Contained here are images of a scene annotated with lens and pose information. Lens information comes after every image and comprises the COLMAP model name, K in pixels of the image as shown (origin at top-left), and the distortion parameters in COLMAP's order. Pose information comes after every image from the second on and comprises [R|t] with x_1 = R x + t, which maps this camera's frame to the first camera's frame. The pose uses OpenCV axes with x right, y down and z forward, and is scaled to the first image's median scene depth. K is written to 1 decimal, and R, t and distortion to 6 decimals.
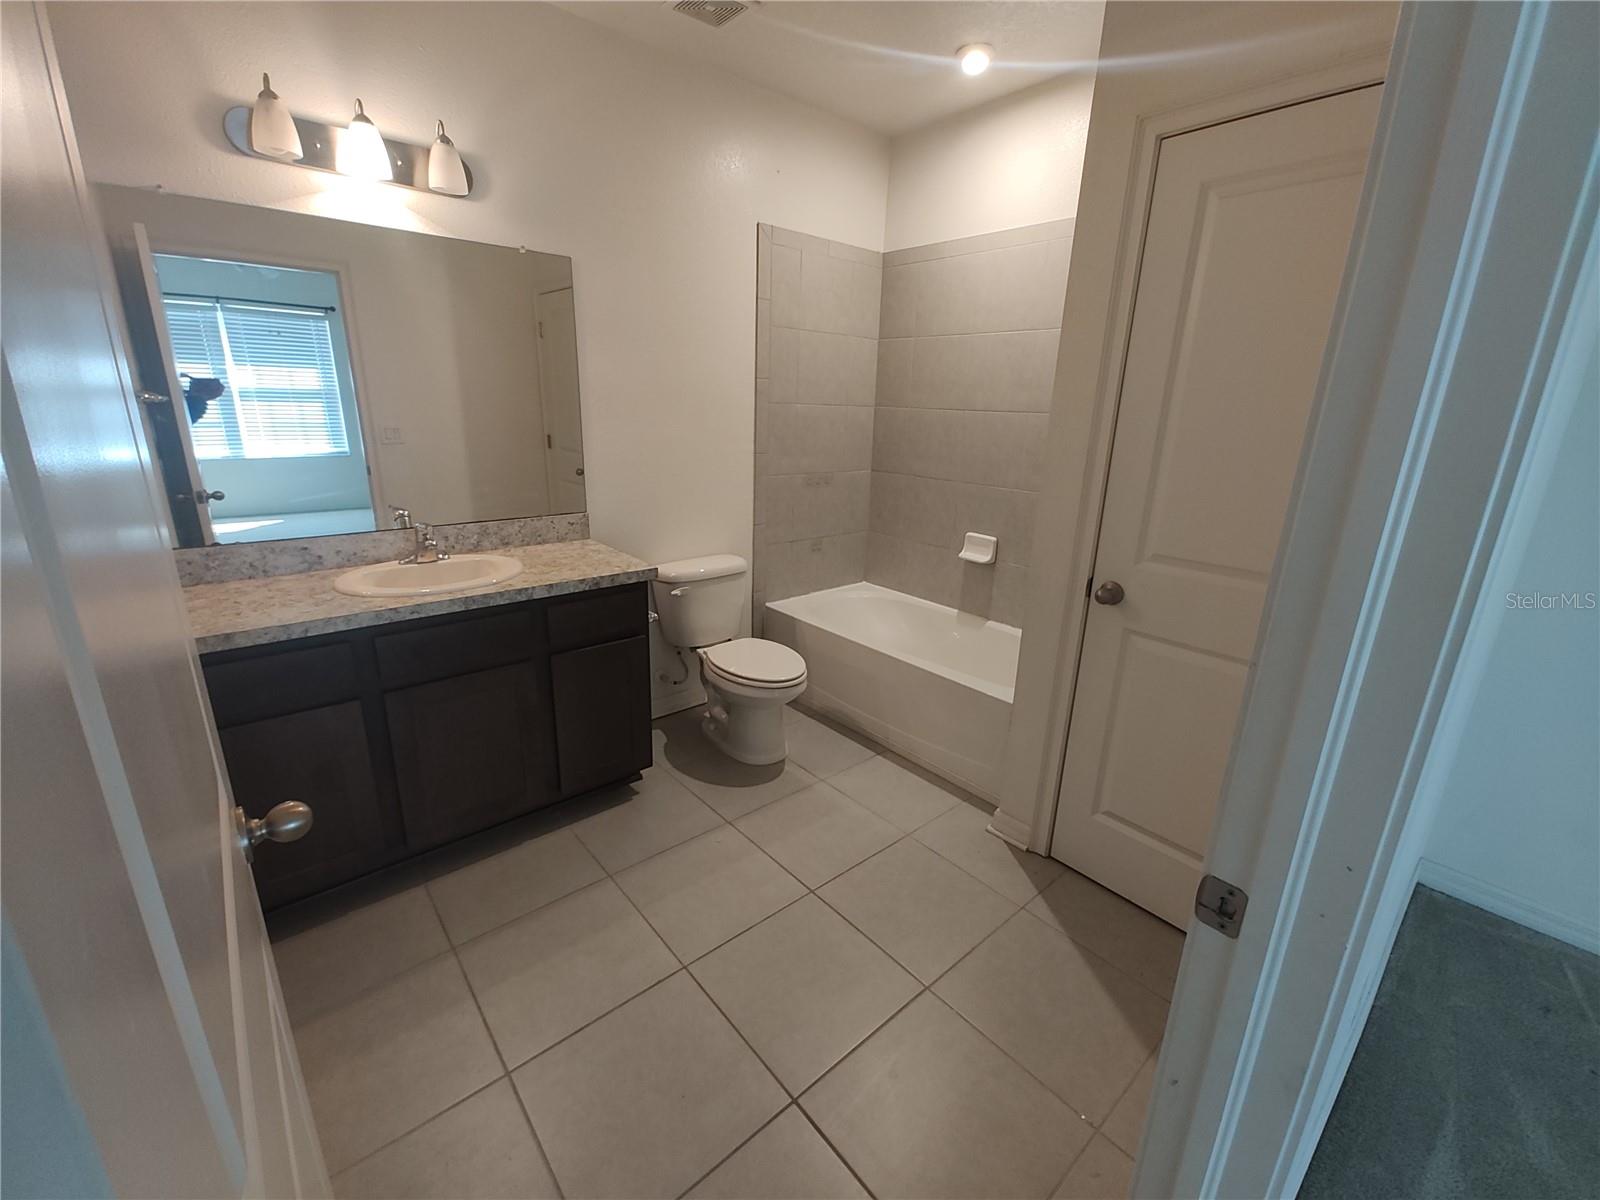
lens RADIAL K [[657.0, 0, 797.5], [0, 657.0, 598.5], [0, 0, 1]] dist [-0.000964, -0.001017]
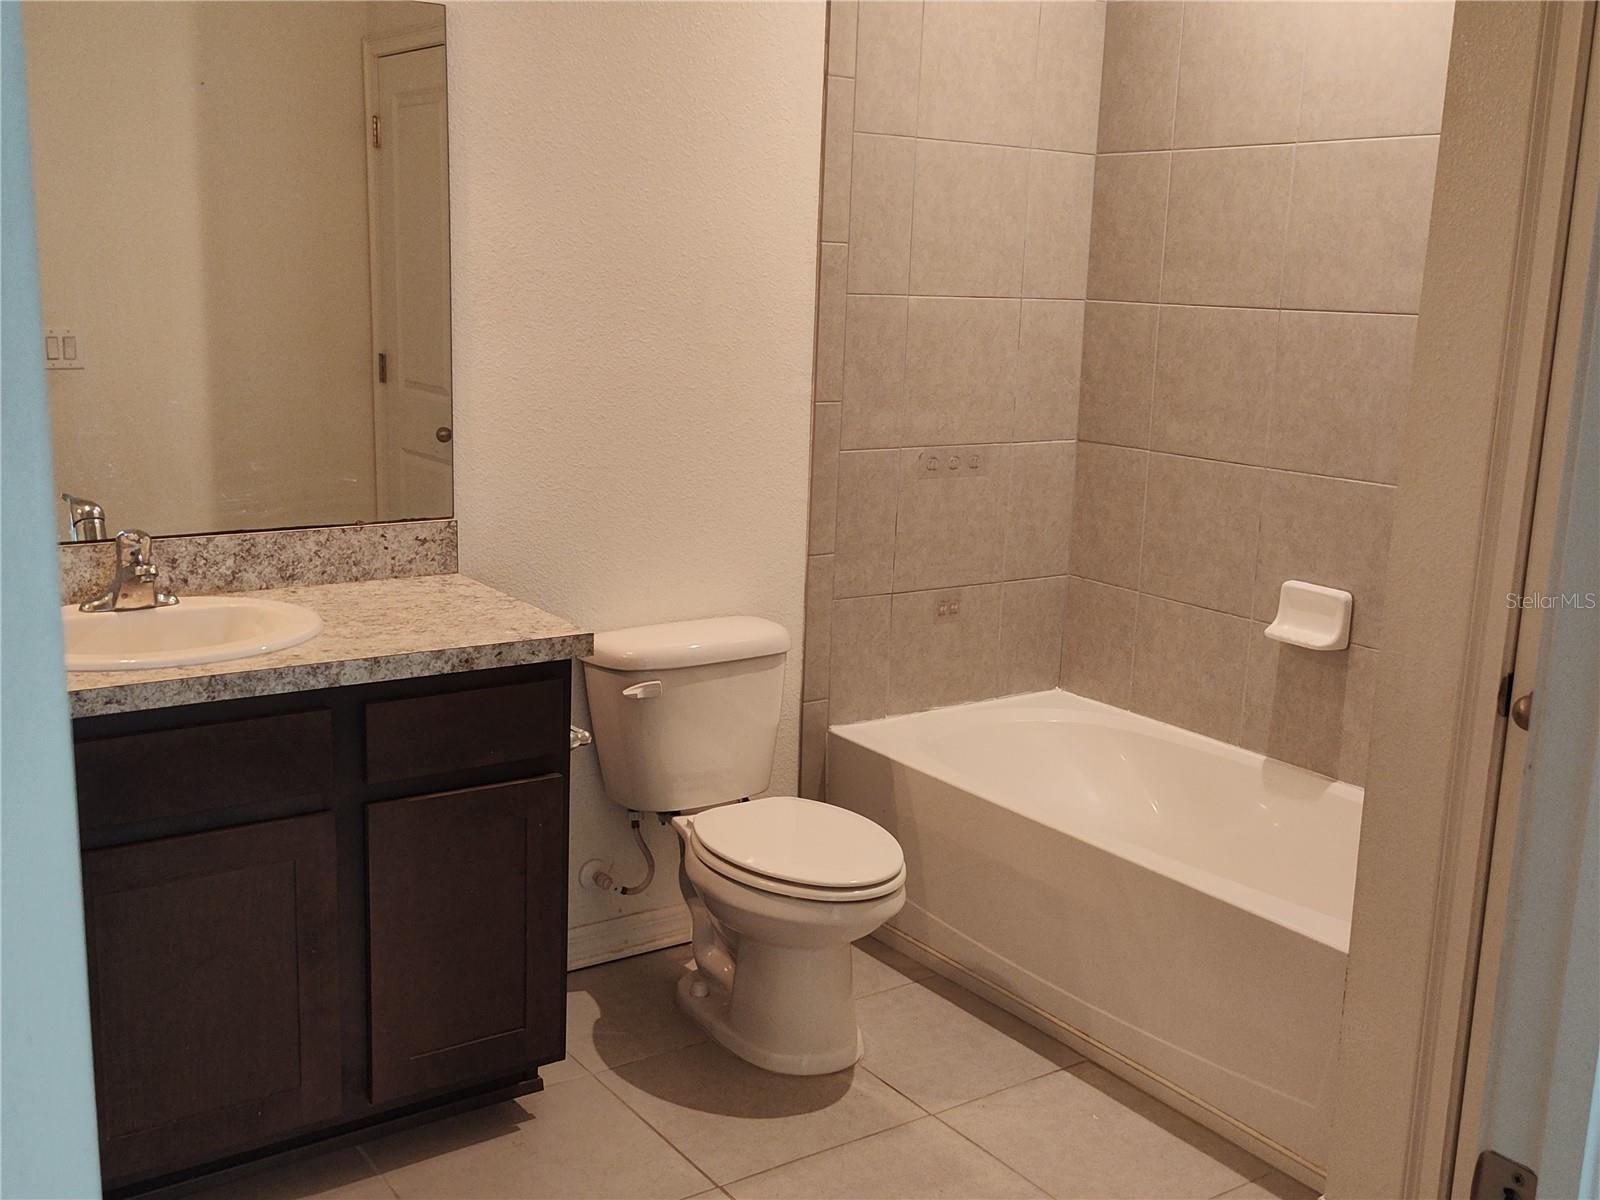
lens RADIAL K [[1620.5, 0, 795.8], [0, 1620.5, 628.3], [0, 0, 1]] dist [0.036288, 0.014722]
pose [[0.994537, 0.025301, -0.101275, 0.045930], [-0.032856, 0.996743, -0.073643, 0.026620], [0.099082, 0.076568, 0.992129, -0.136108]]
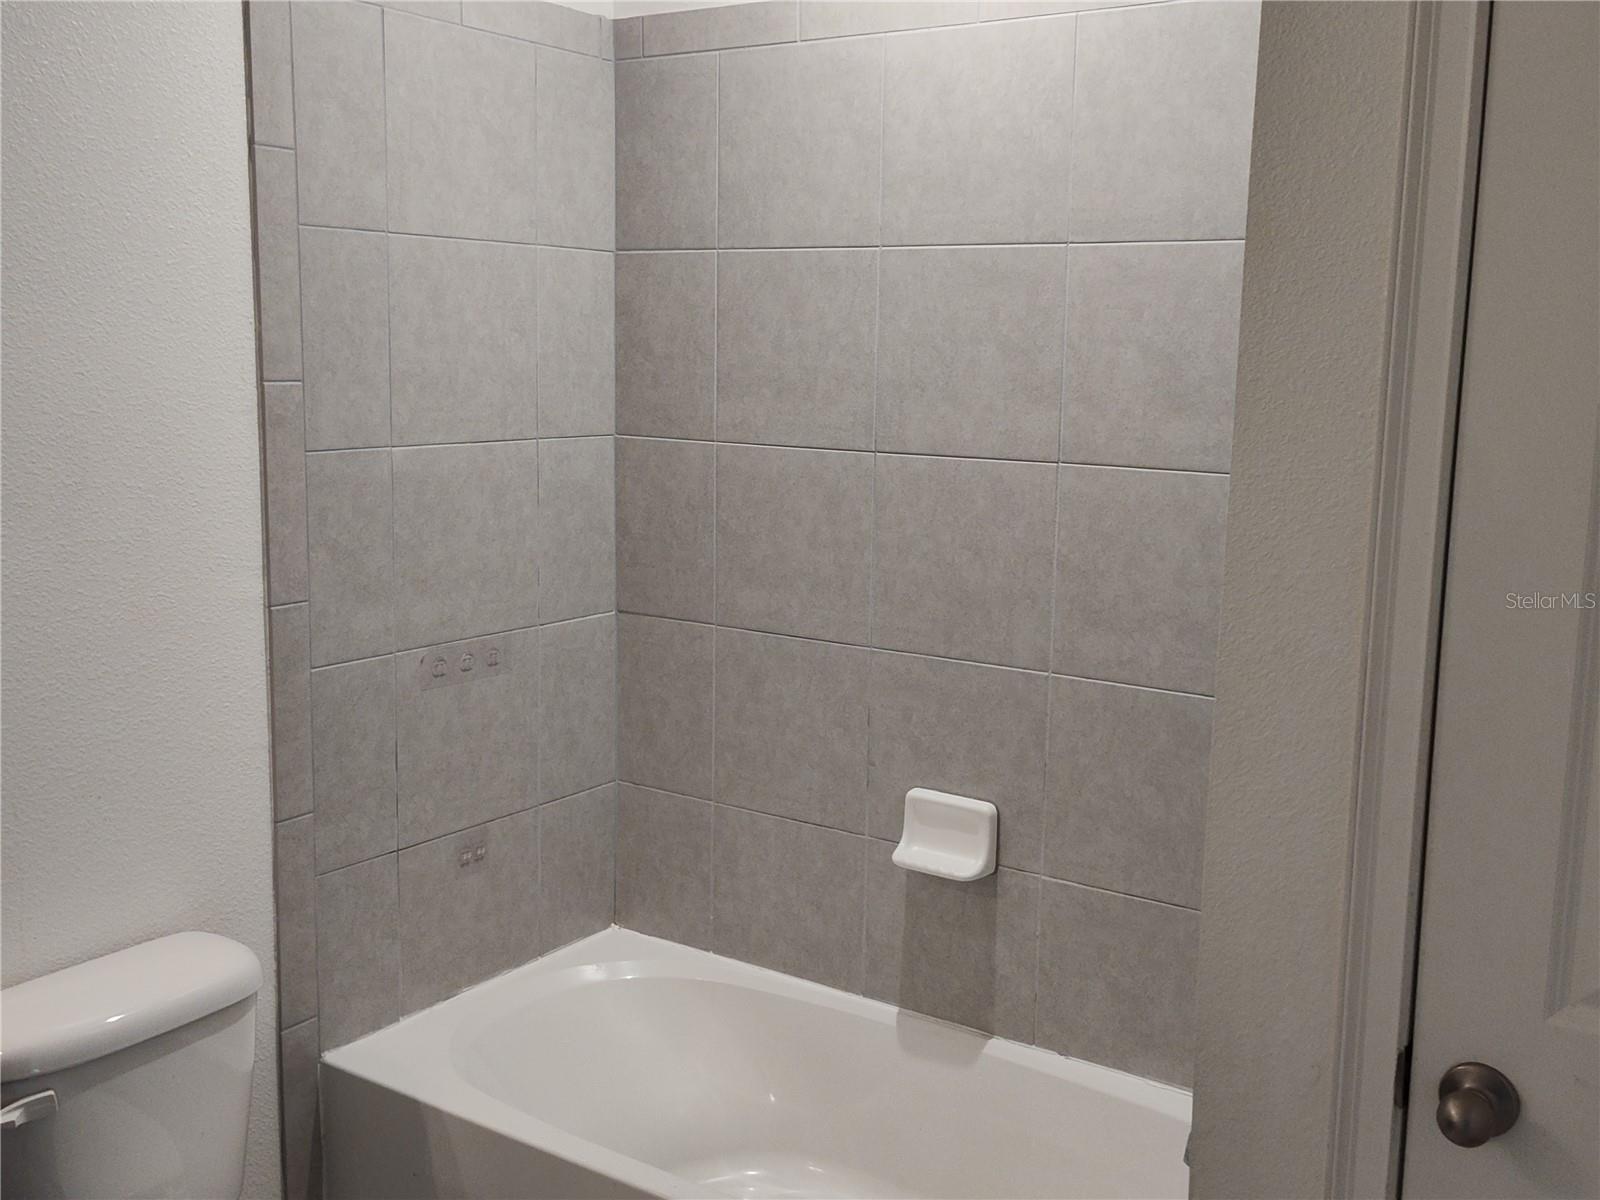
lens RADIAL K [[1589.9, 0, 760.7], [0, 1589.9, 601.0], [0, 0, 1]] dist [0.052183, -0.009291]
pose [[0.968971, -0.053920, 0.241221, -0.021651], [0.081133, 0.991227, -0.104338, -0.131750], [-0.233478, 0.120672, 0.964845, 0.204657]]
